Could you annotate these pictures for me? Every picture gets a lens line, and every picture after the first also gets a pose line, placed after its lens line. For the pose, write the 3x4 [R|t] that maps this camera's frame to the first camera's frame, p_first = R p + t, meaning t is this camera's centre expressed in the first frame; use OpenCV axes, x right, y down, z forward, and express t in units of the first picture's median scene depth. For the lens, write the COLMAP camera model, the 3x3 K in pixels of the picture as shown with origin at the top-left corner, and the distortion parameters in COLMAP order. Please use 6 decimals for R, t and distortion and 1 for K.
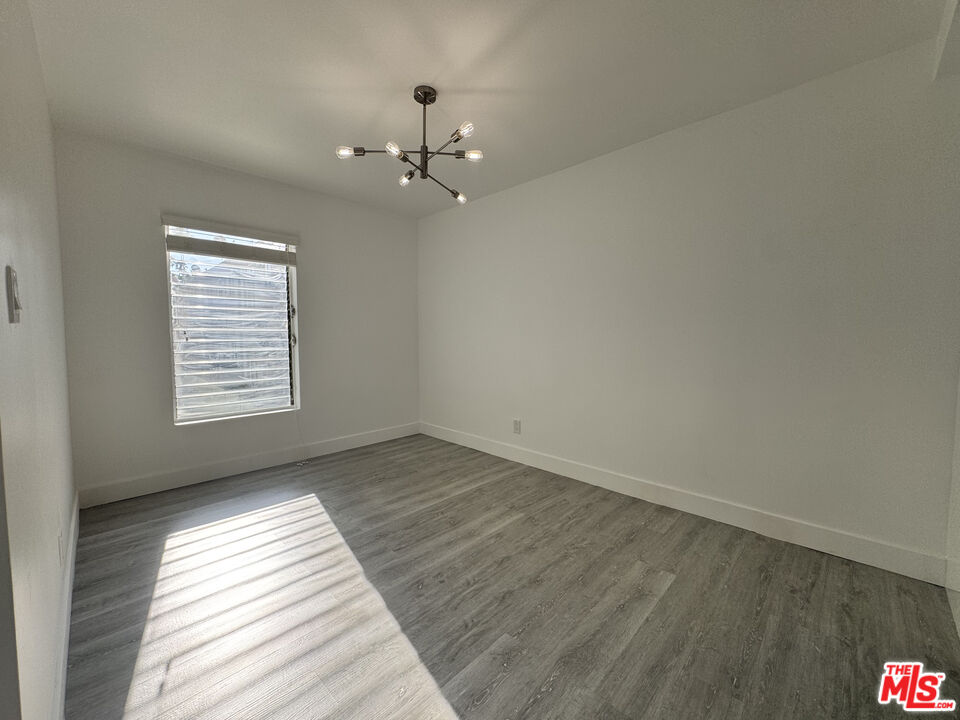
lens RADIAL K [[383.7, 0, 478.4], [0, 383.7, 359.1], [0, 0, 1]] dist [-0.001785, 0.000234]
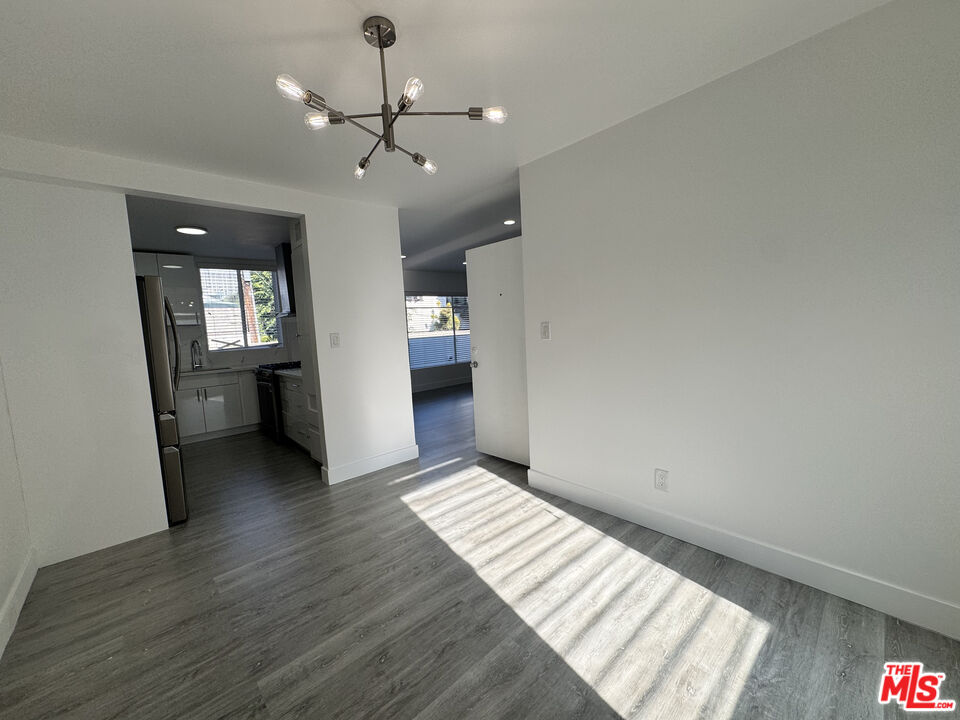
lens RADIAL K [[383.7, 0, 480.9], [0, 383.7, 354.2], [0, 0, 1]] dist [-0.001785, 0.000234]
pose [[-0.997474, 0.049596, 0.050848, -0.352850], [0.056695, 0.987162, 0.149319, -0.209374], [-0.042790, 0.151825, -0.987481, 1.871918]]
